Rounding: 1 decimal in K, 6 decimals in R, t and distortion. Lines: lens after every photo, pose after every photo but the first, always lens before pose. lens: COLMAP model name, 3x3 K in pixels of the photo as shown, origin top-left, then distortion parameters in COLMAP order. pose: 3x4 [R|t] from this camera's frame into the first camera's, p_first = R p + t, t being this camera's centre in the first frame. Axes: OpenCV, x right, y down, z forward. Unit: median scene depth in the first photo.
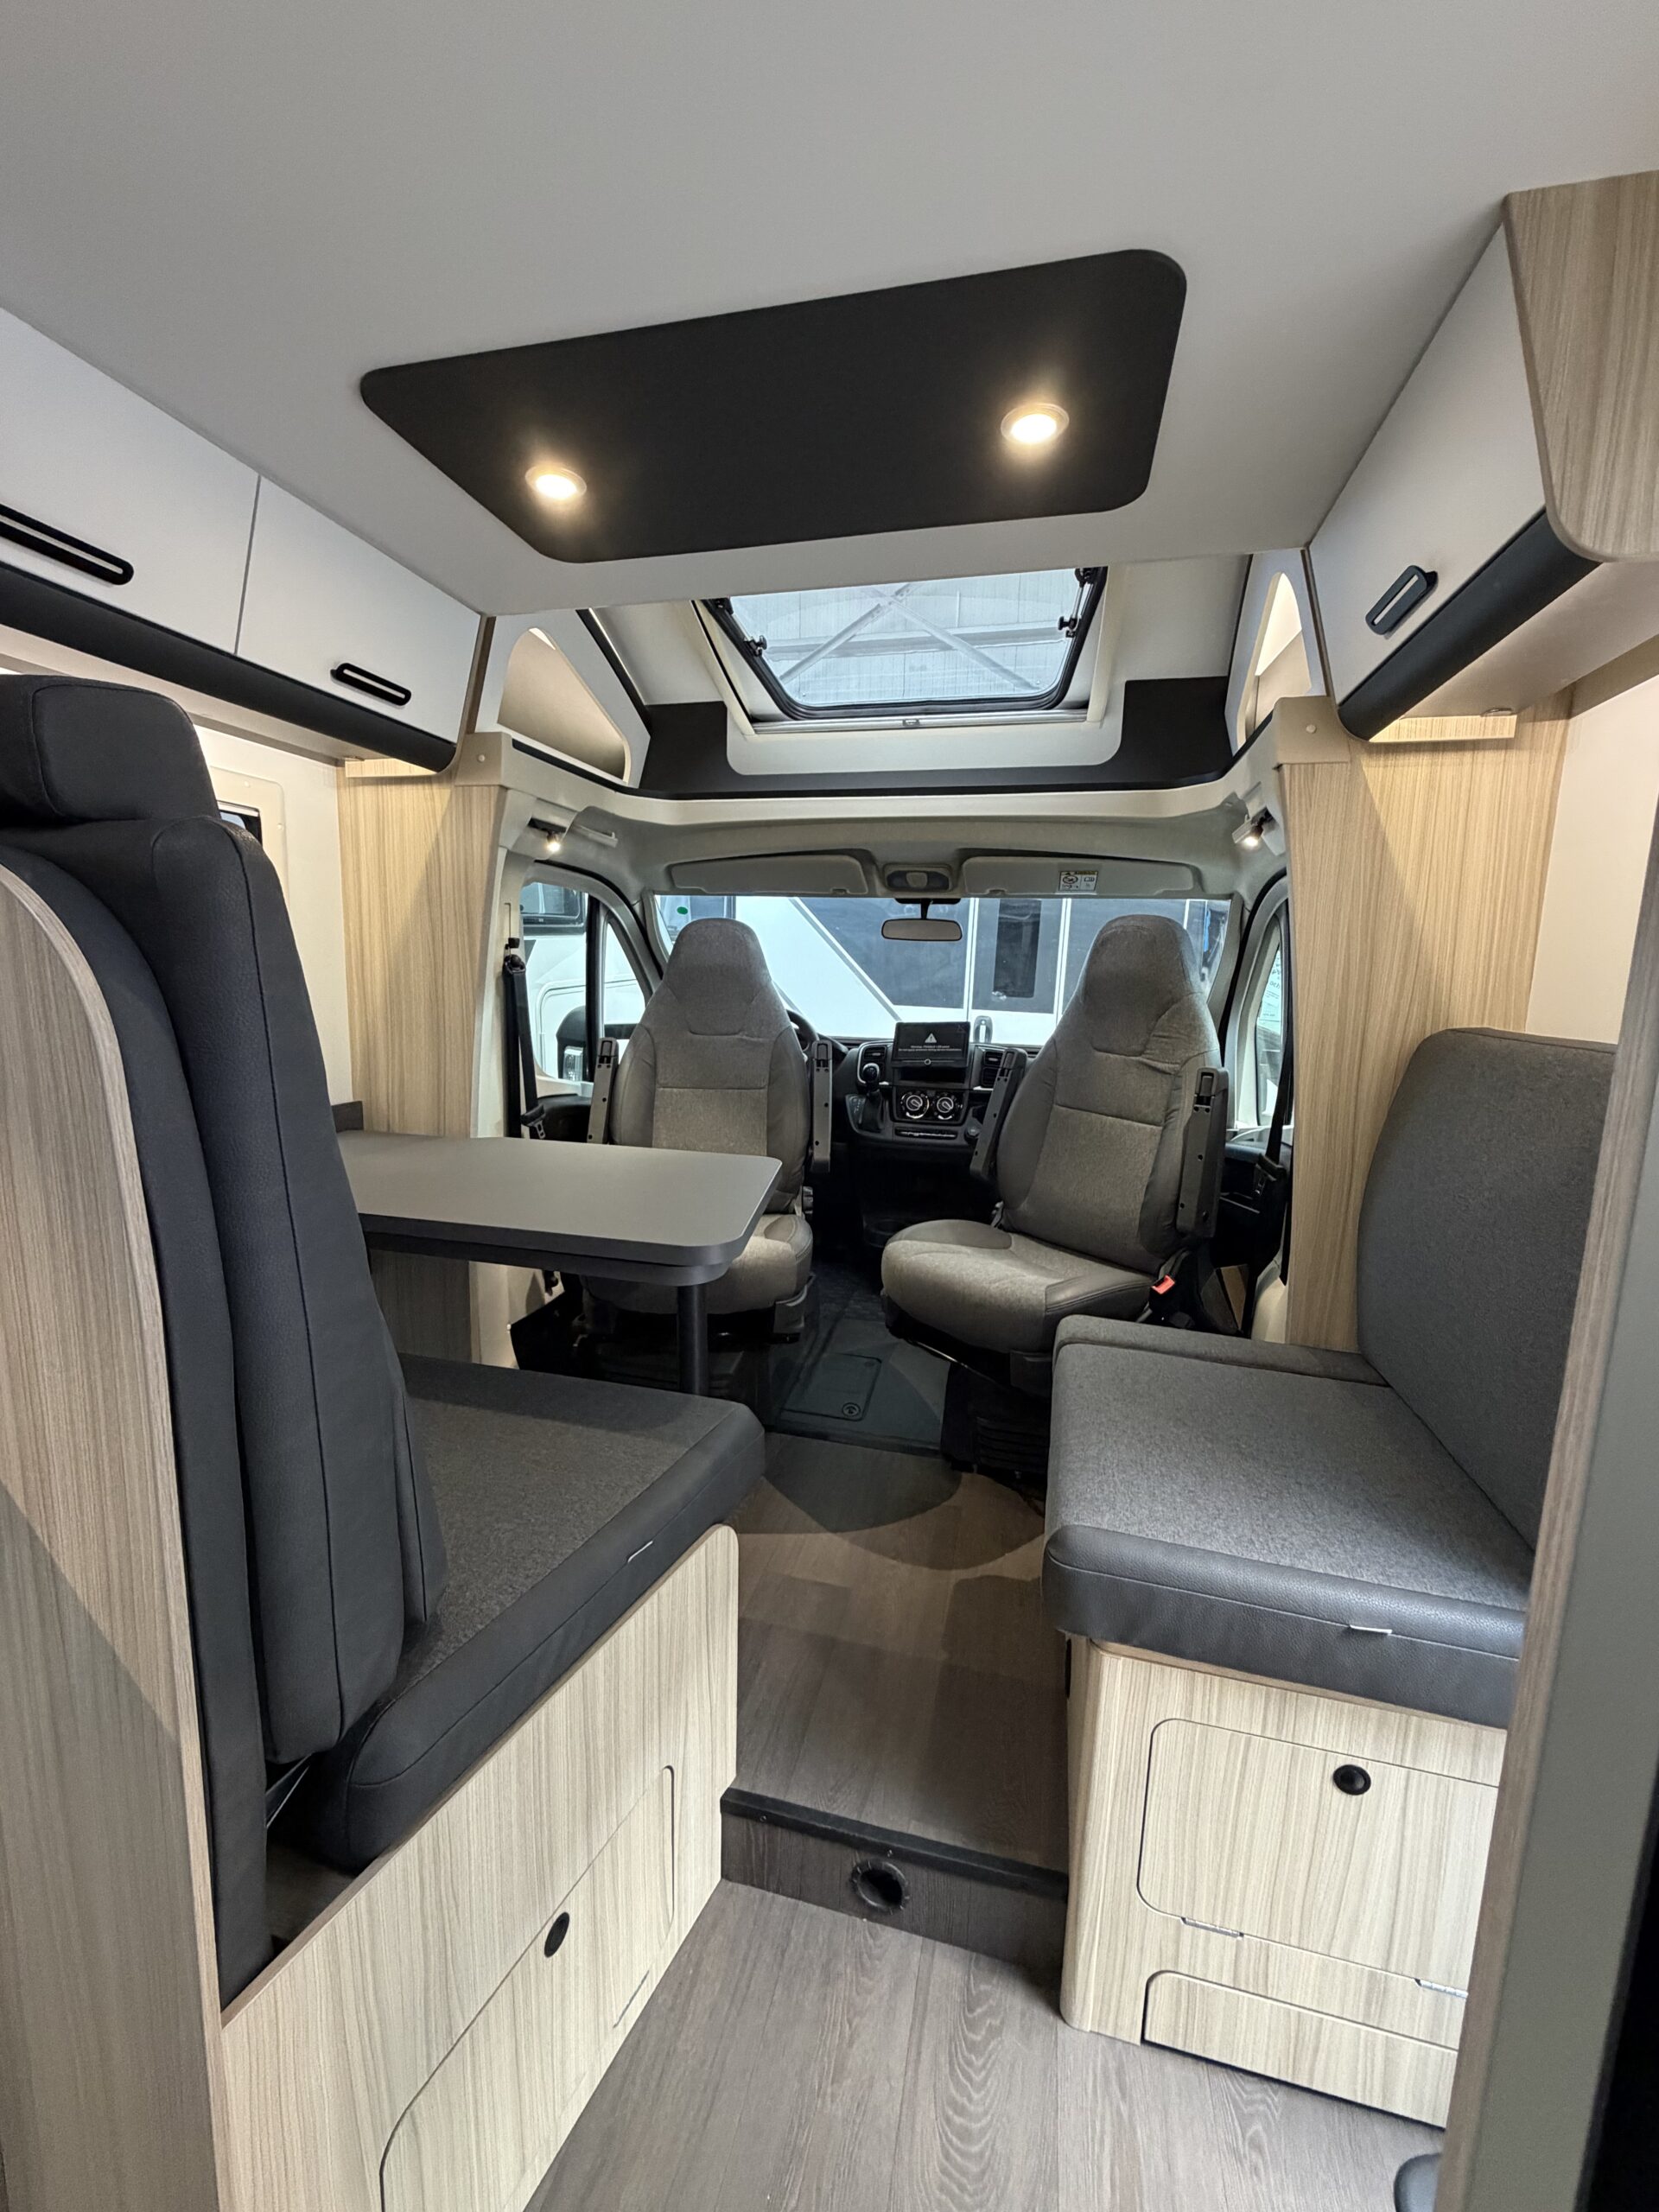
lens RADIAL K [[879.0, 0, 828.6], [0, 879.0, 1101.0], [0, 0, 1]] dist [0.000048, -0.000355]
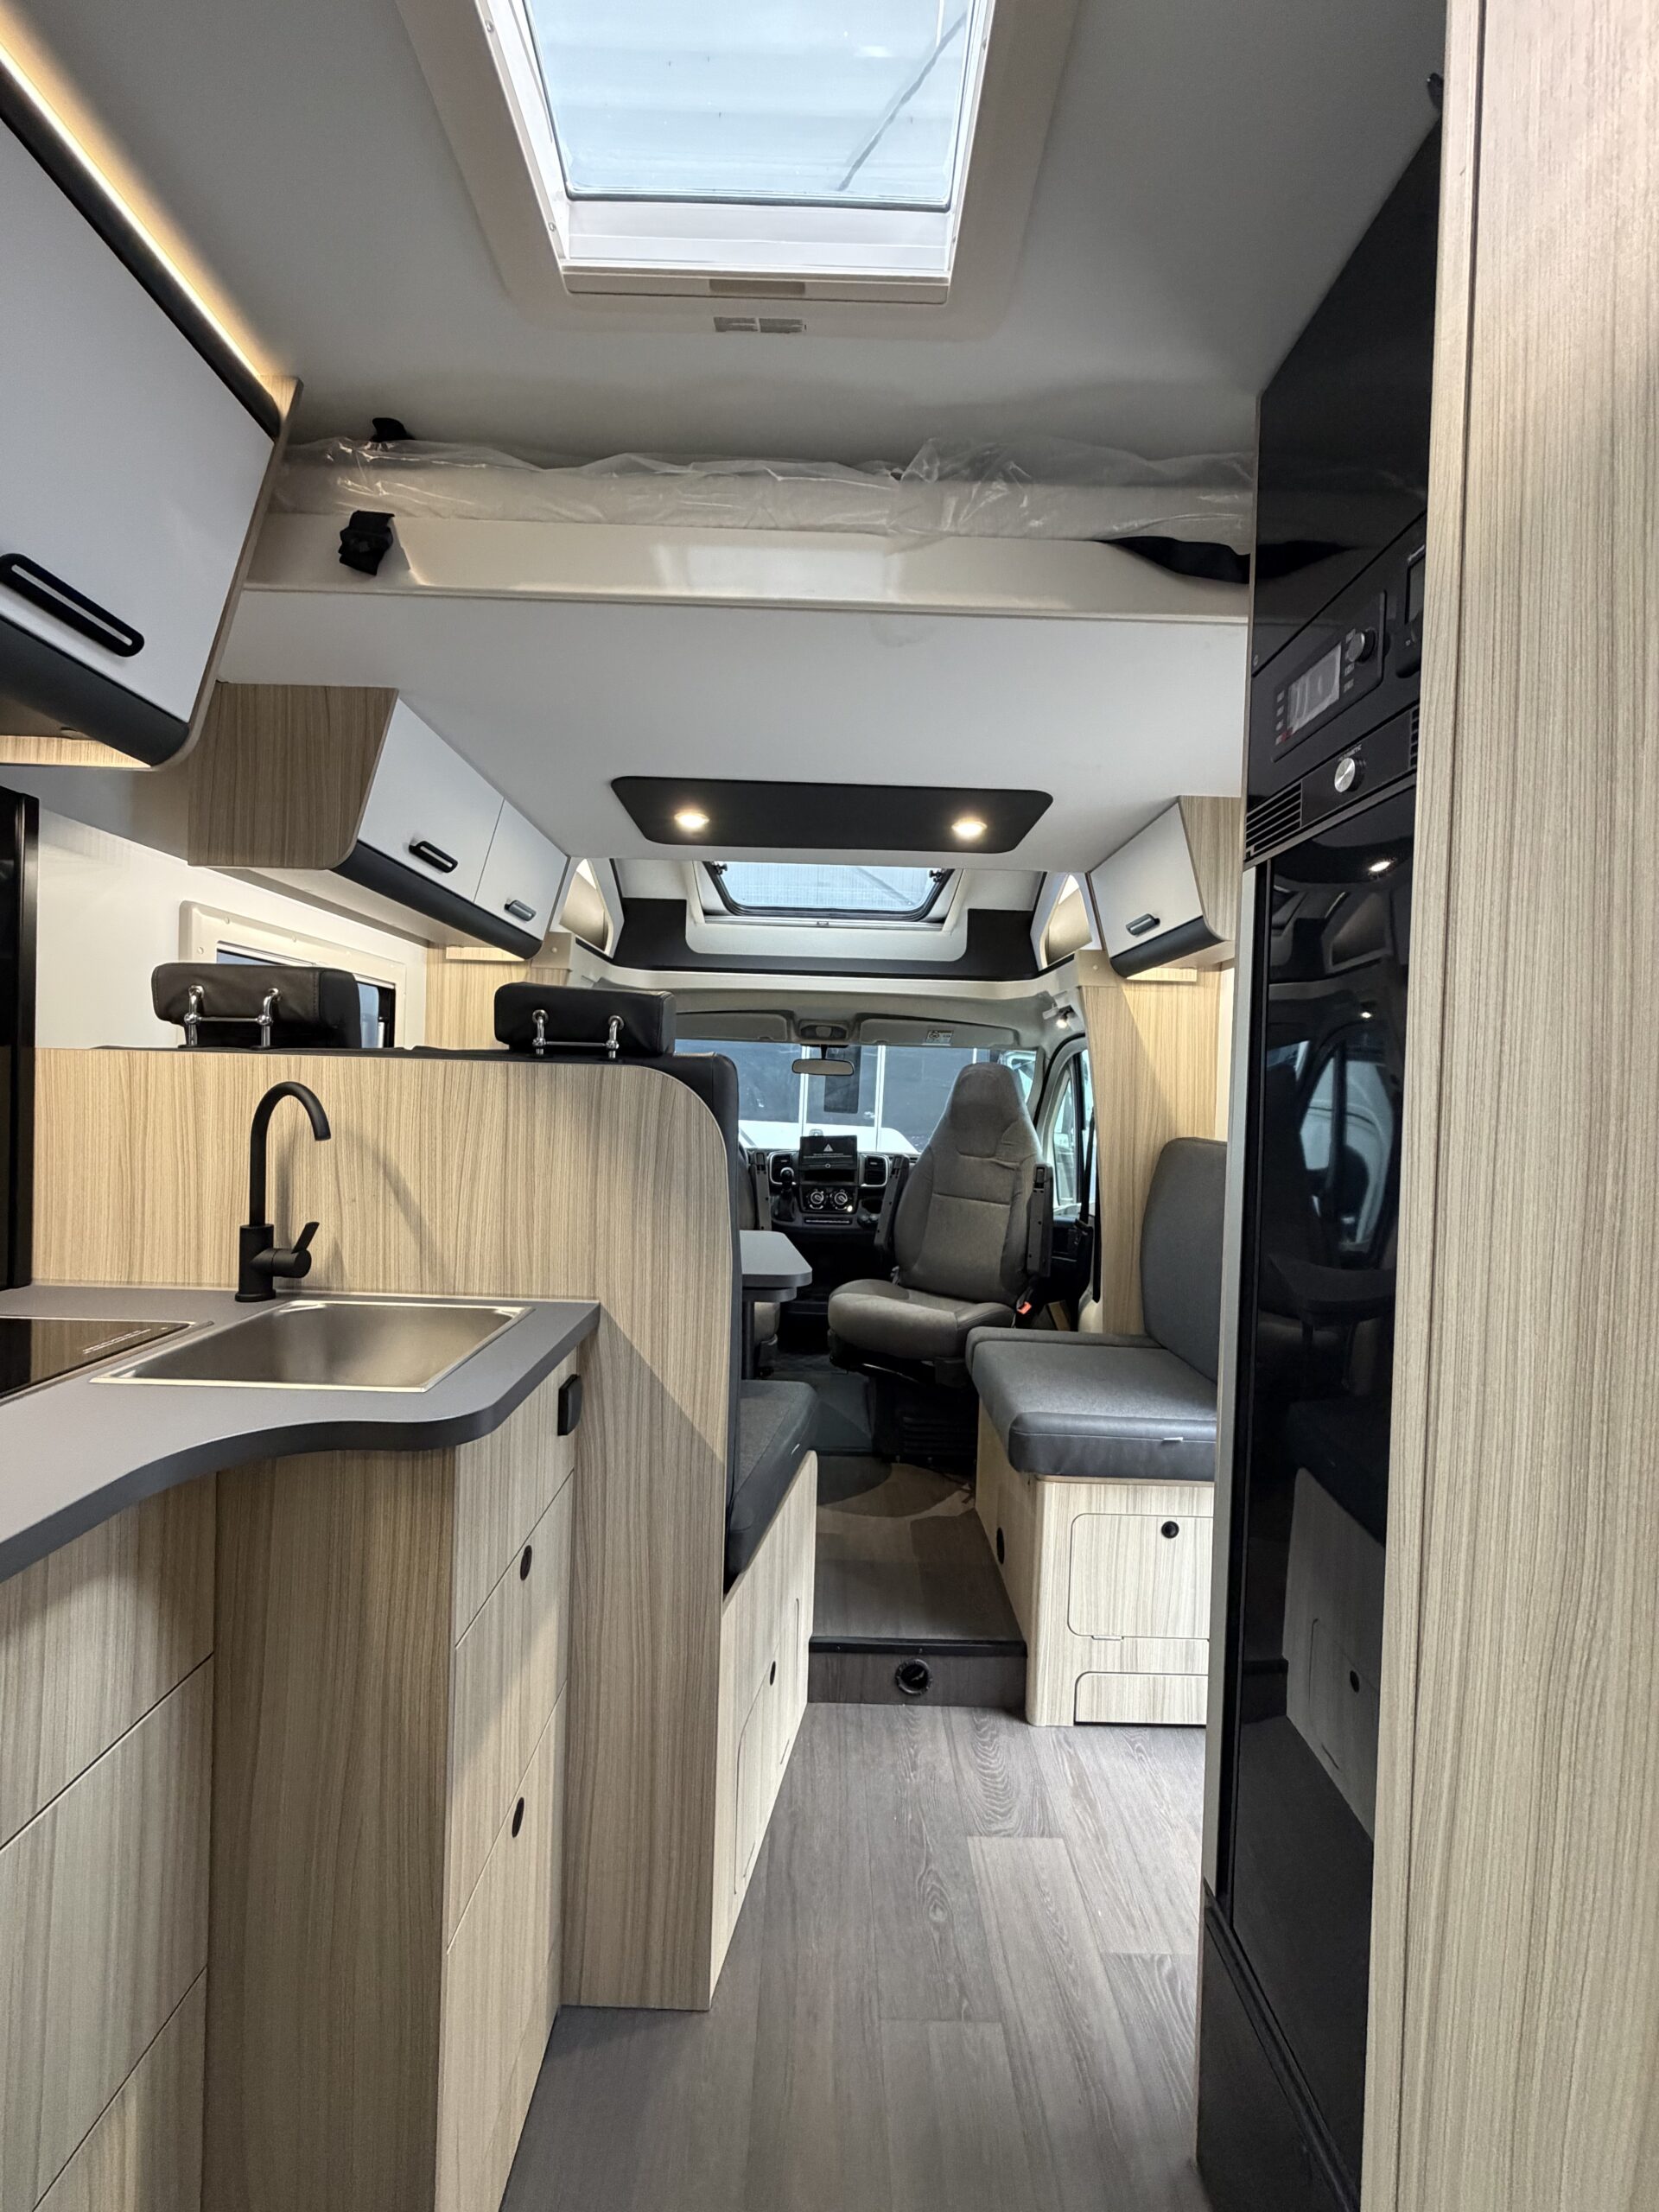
lens RADIAL K [[879.0, 0, 828.6], [0, 879.0, 1101.0], [0, 0, 1]] dist [0.000048, -0.000355]
pose [[0.968064, 0.000517, 0.250701, -0.404065], [0.031022, 0.992065, -0.121837, 0.036872], [-0.248775, 0.125723, 0.960367, -0.514998]]
